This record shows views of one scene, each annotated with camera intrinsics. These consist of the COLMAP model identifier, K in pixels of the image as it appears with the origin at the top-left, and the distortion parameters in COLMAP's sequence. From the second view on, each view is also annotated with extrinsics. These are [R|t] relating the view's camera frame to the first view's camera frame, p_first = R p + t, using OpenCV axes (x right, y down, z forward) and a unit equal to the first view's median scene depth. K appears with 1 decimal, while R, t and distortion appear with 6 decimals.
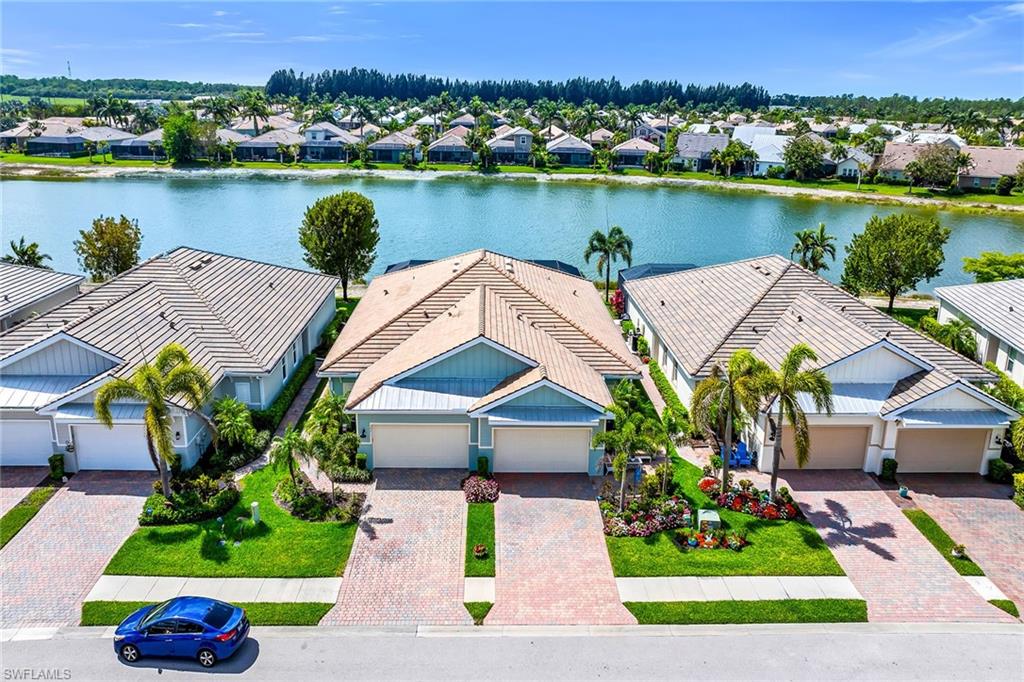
lens RADIAL K [[710.8, 0, 510.2], [0, 710.8, 304.6], [0, 0, 1]] dist [-0.030743, 0.023665]
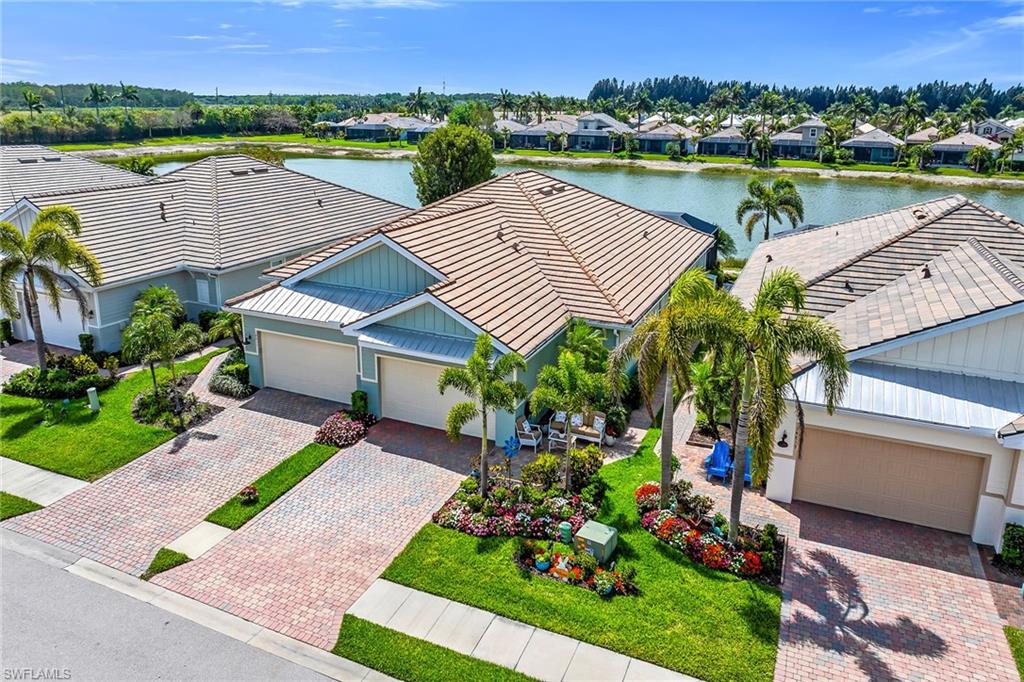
lens RADIAL K [[710.8, 0, 510.2], [0, 710.8, 304.6], [0, 0, 1]] dist [-0.030743, 0.023665]
pose [[0.901361, 0.107976, -0.419393, 0.083454], [-0.116312, 0.993196, 0.005729, 0.020365], [0.417158, 0.043616, 0.907787, 0.076171]]
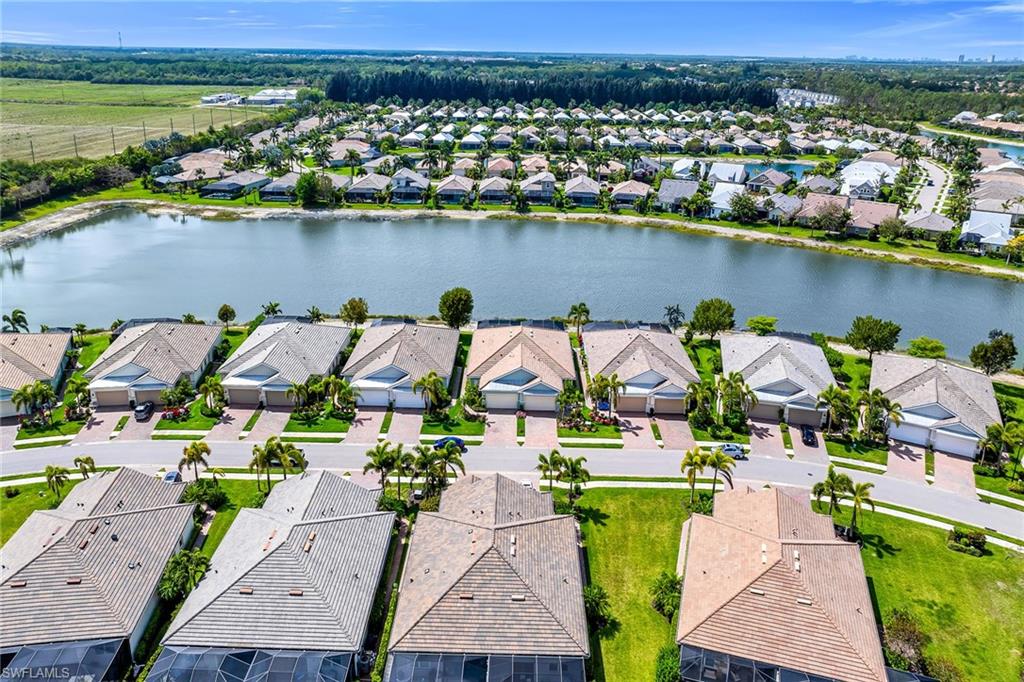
lens RADIAL K [[676.8, 0, 512.0], [0, 676.8, 341.0], [0, 0, 1]] dist [-0.046539, 0.033365]
pose [[0.999040, 0.013677, -0.041625, 0.008499], [-0.009261, 0.994484, 0.104482, -0.079535], [0.042825, -0.103996, 0.993655, -0.408235]]
